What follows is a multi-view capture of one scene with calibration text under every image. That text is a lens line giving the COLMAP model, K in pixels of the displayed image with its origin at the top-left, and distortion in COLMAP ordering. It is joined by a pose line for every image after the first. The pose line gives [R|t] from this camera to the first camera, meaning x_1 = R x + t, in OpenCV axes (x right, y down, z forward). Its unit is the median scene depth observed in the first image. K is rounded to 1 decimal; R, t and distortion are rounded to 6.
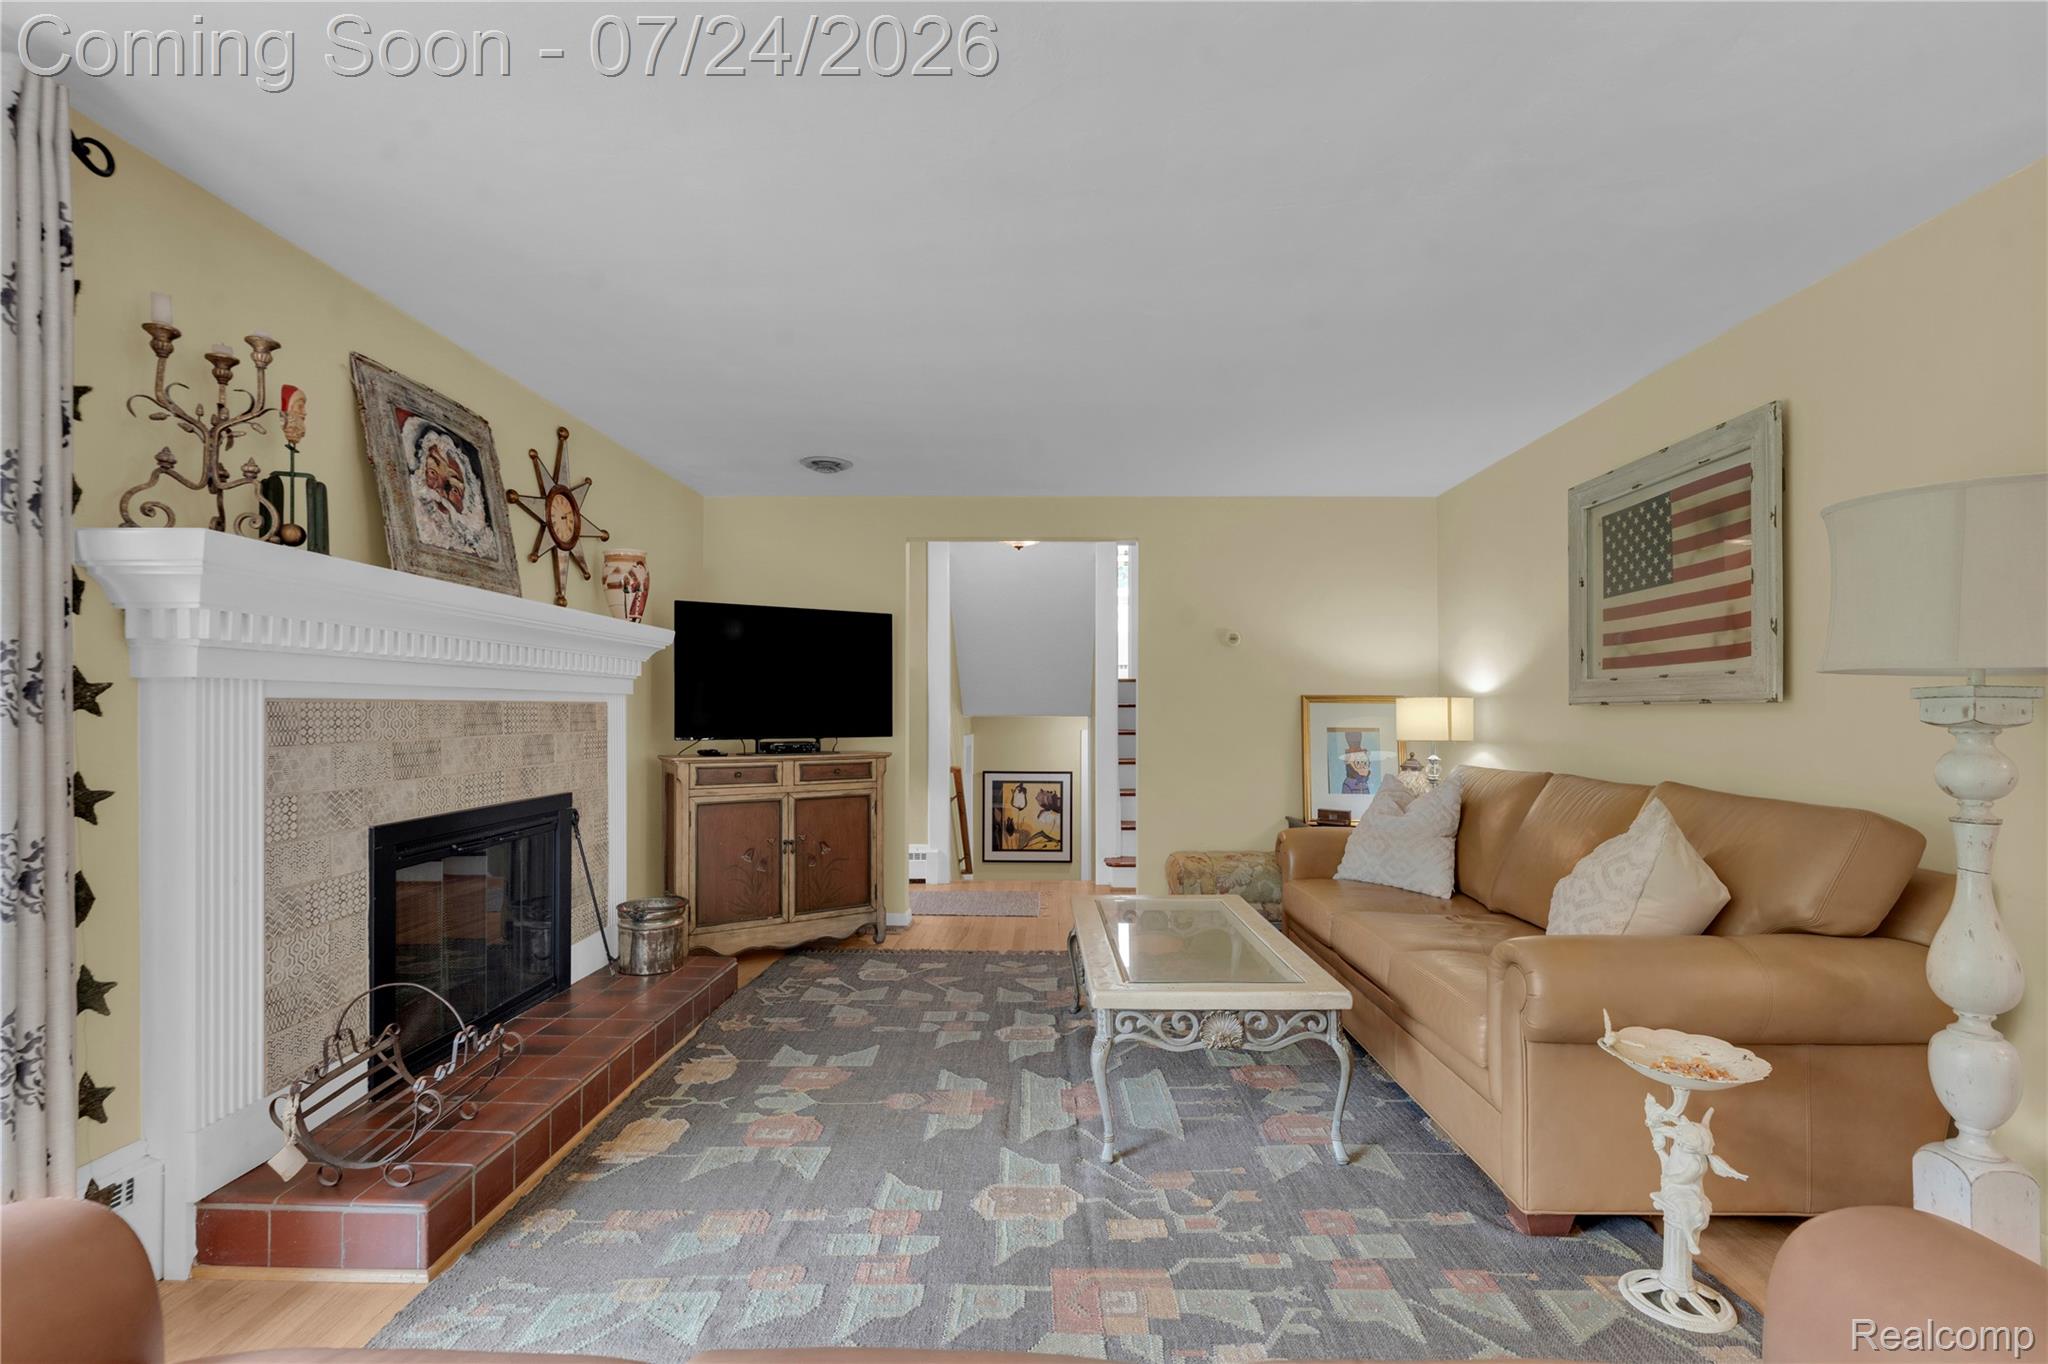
lens RADIAL K [[950.6, 0, 1017.1], [0, 950.6, 704.0], [0, 0, 1]] dist [-0.000711, 0.000023]
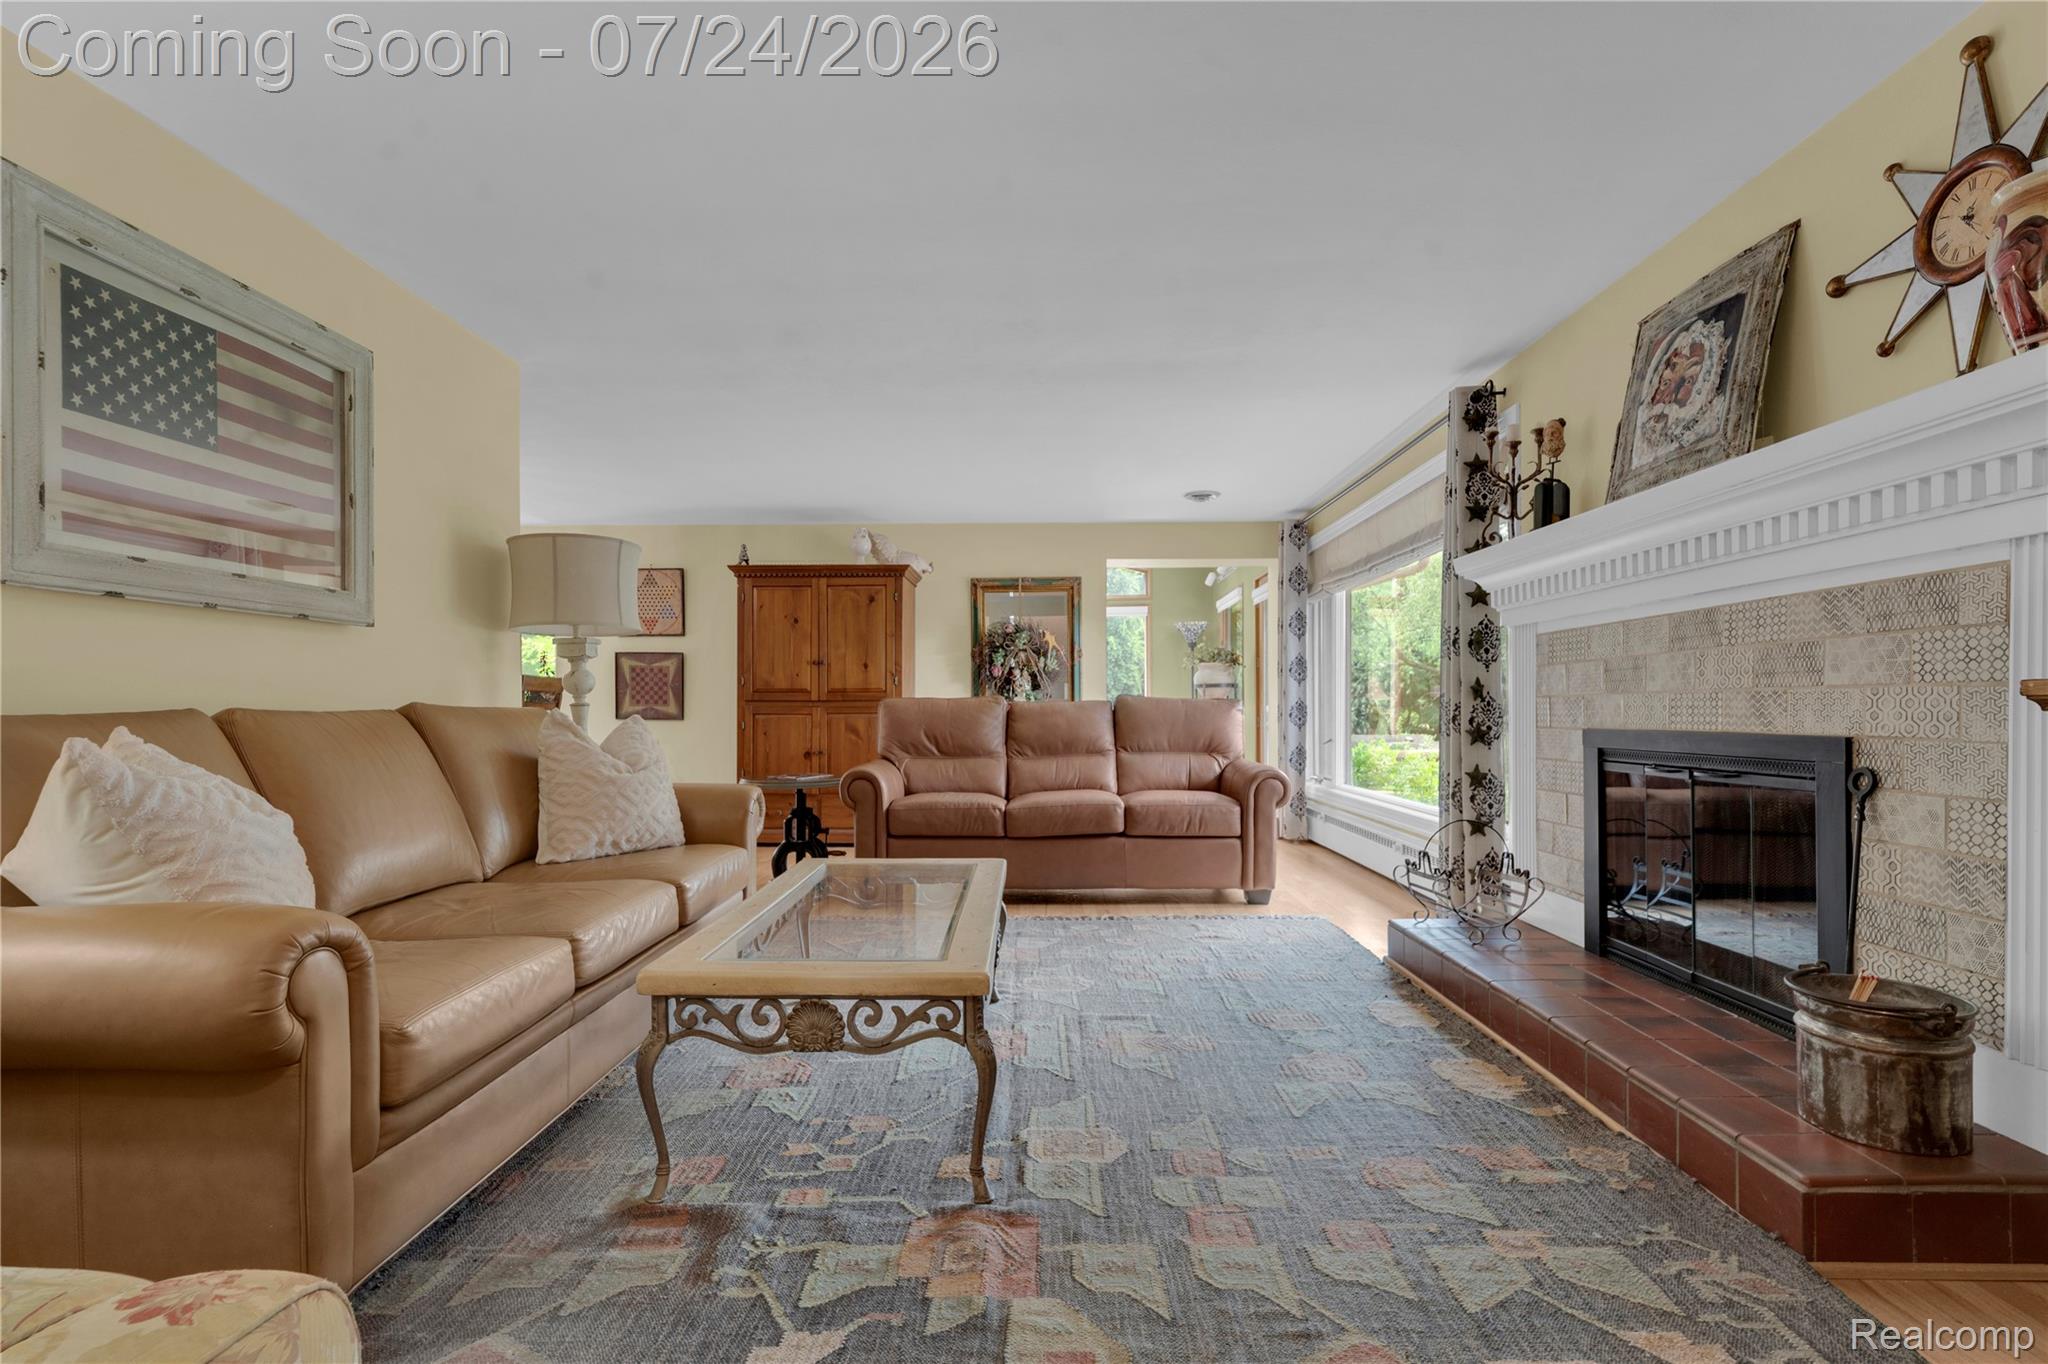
lens RADIAL K [[950.6, 0, 1017.1], [0, 950.6, 704.0], [0, 0, 1]] dist [-0.000711, 0.000023]
pose [[-0.999993, 0.003637, 0.001037, 0.048128], [0.003625, 0.999931, -0.011211, 0.083634], [-0.001078, -0.011207, -0.999937, 1.730335]]
